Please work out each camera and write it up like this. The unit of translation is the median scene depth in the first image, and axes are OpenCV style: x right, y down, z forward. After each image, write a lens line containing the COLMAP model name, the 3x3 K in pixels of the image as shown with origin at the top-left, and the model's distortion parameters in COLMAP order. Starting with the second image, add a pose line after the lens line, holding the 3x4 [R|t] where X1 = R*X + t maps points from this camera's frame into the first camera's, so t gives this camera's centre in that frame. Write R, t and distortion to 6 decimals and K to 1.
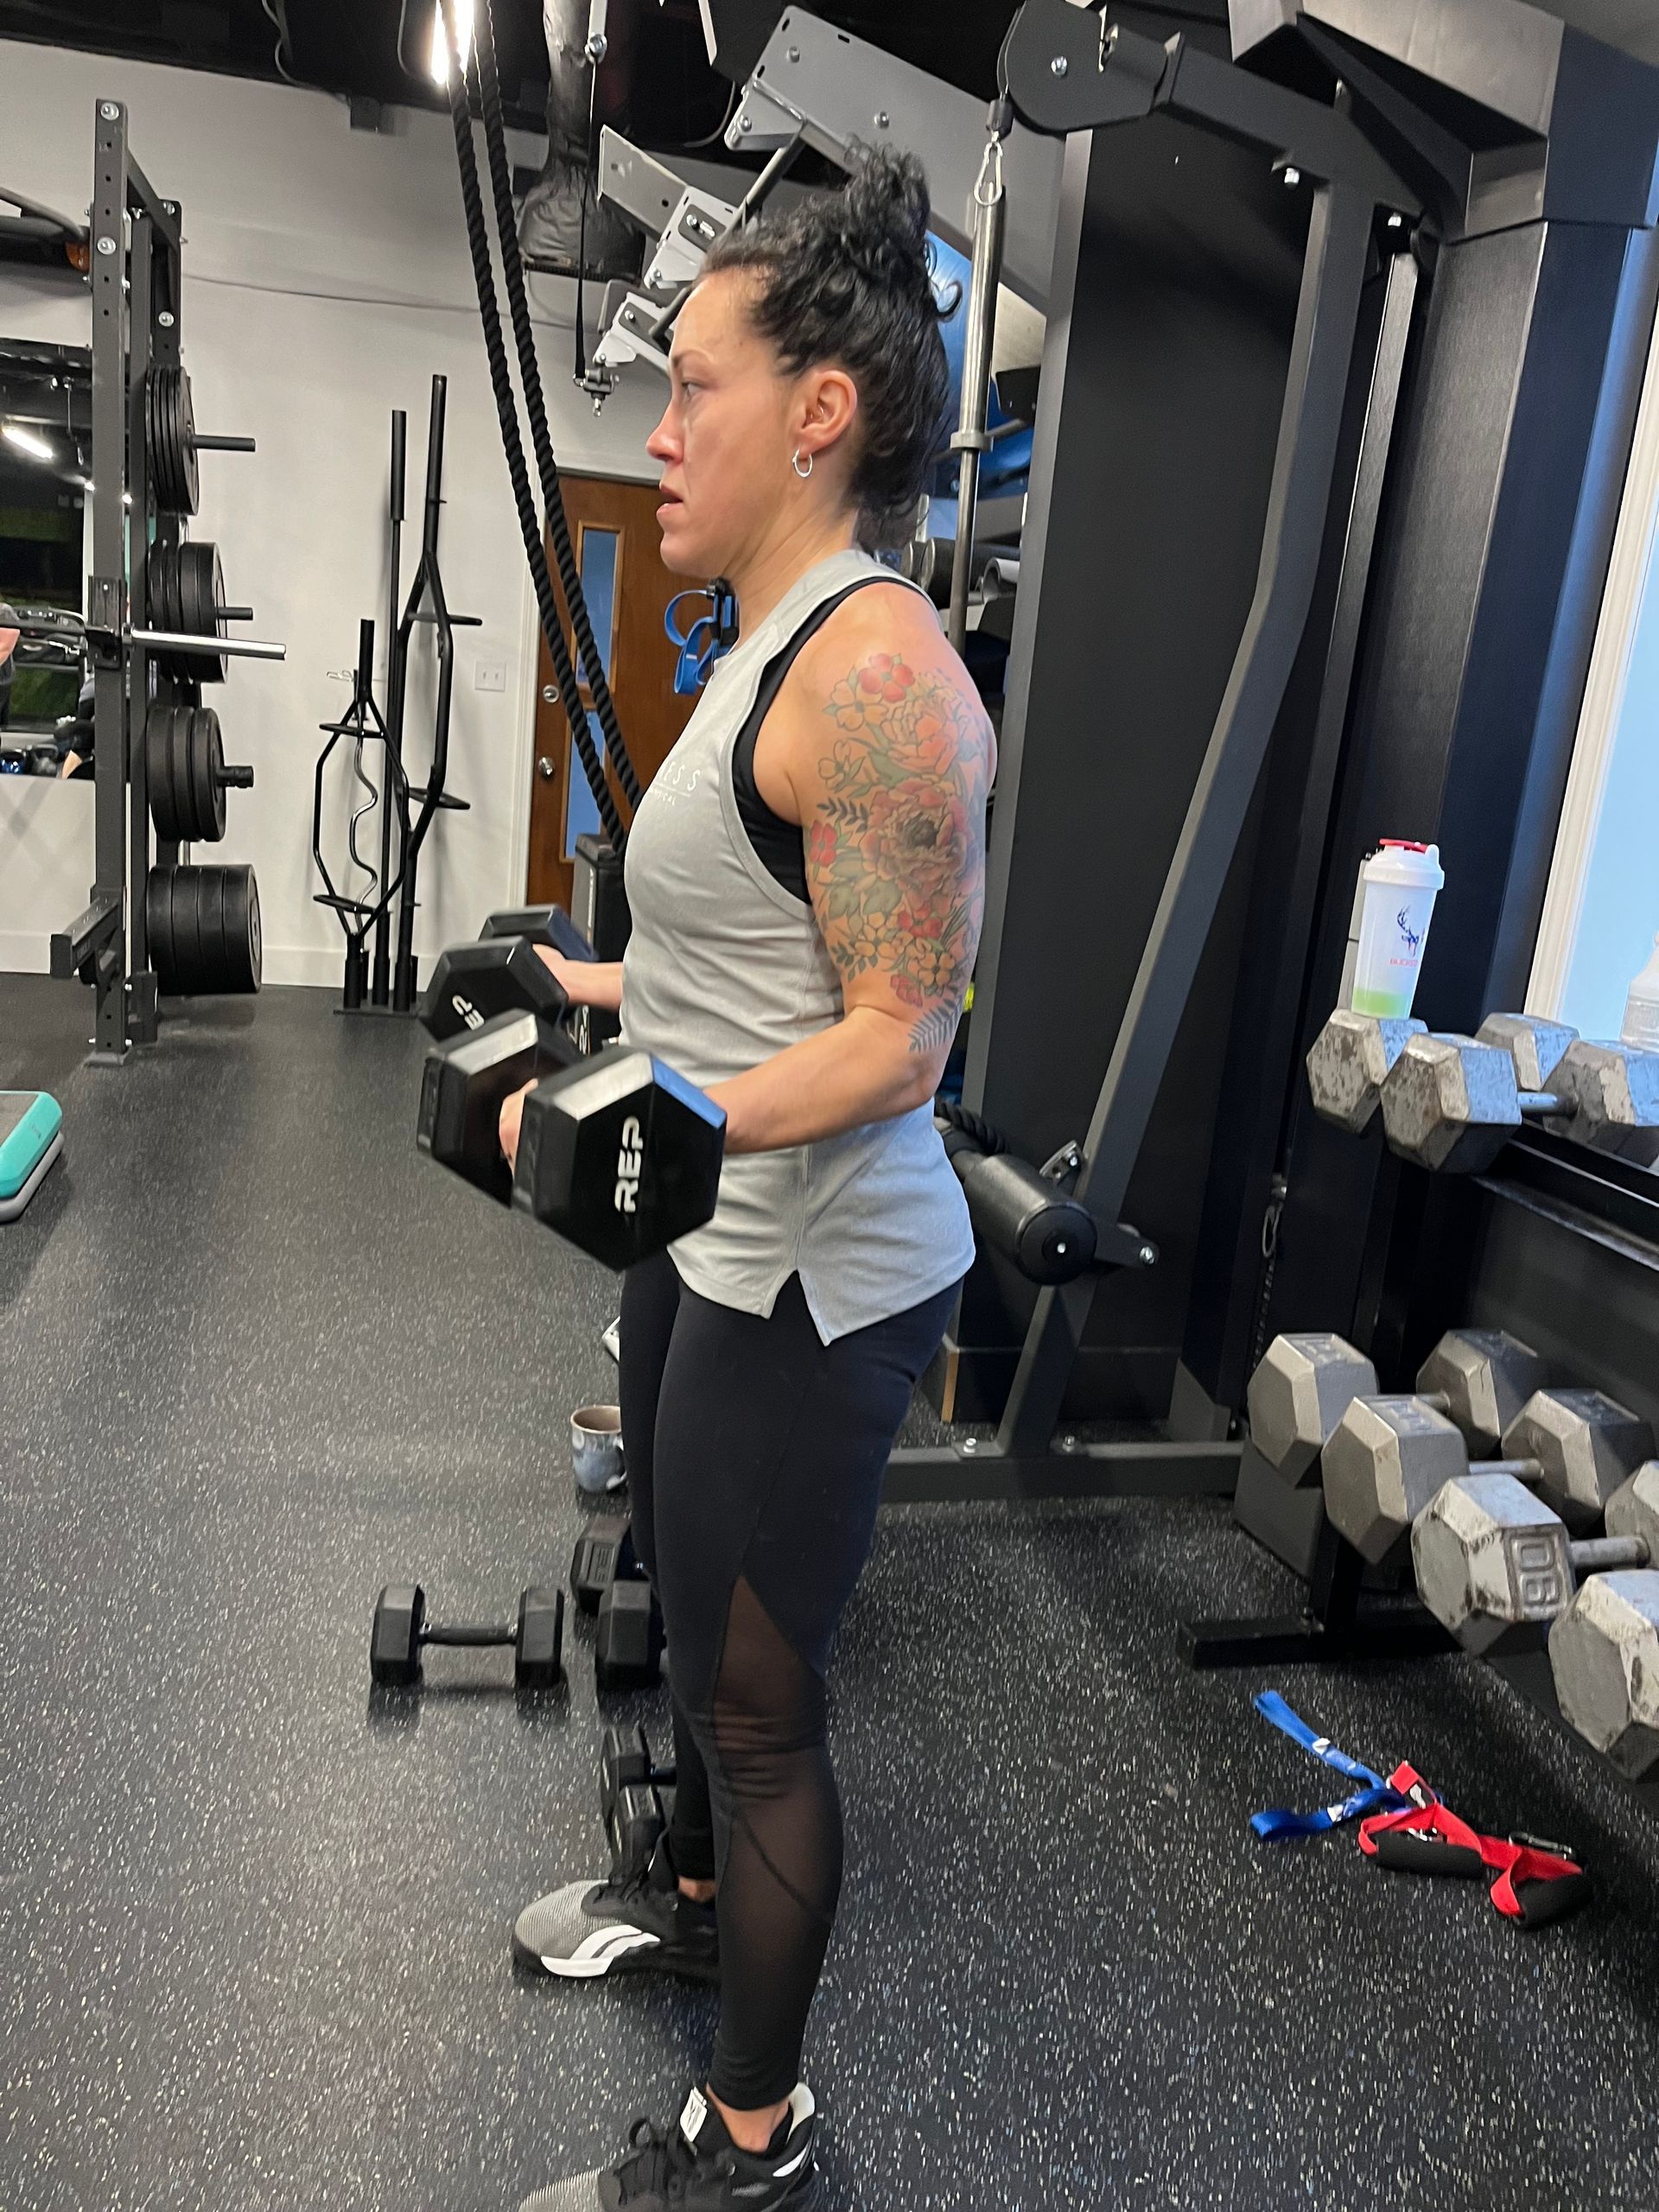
lens RADIAL K [[1706.7, 0, 840.4], [0, 1706.7, 1098.2], [0, 0, 1]] dist [0.042698, -0.051180]
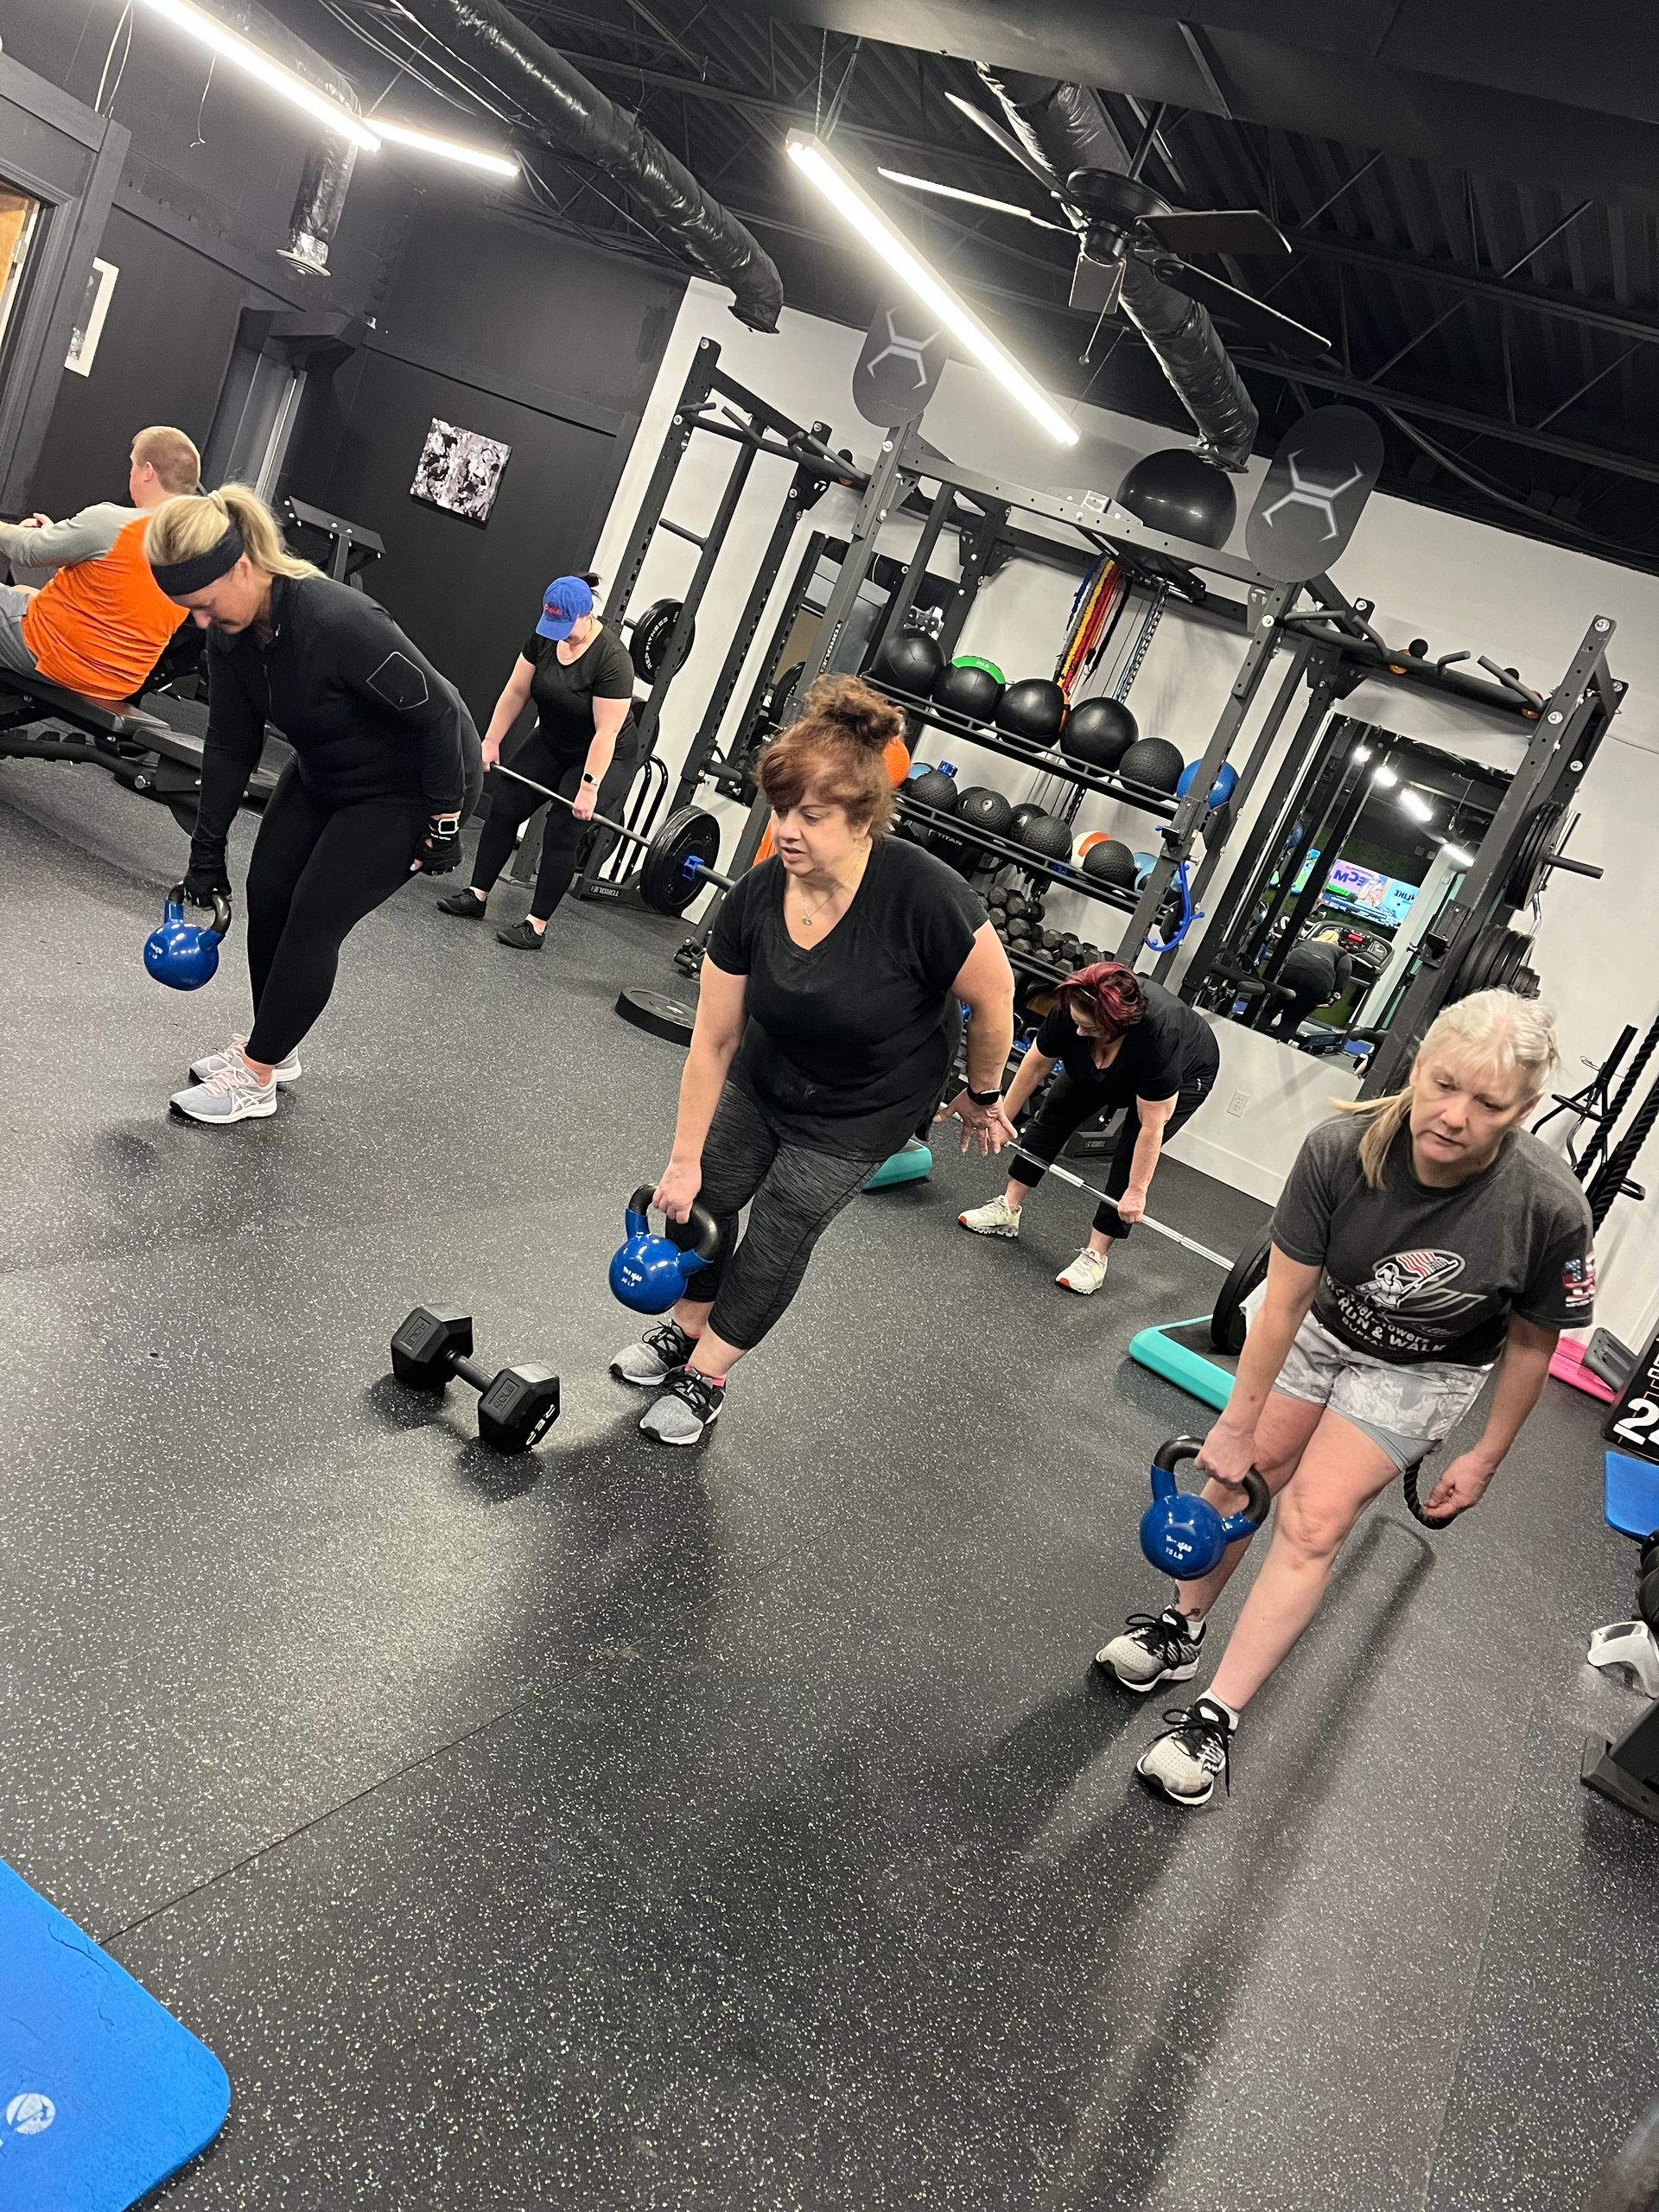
lens RADIAL K [[1650.9, 0, 823.9], [0, 1650.9, 1149.4], [0, 0, 1]] dist [0.014406, -0.013416]
pose [[0.708704, 0.351097, -0.611939, 0.055493], [-0.440457, 0.897760, 0.004980, 0.033135], [0.551123, 0.266003, 0.790889, -0.179871]]
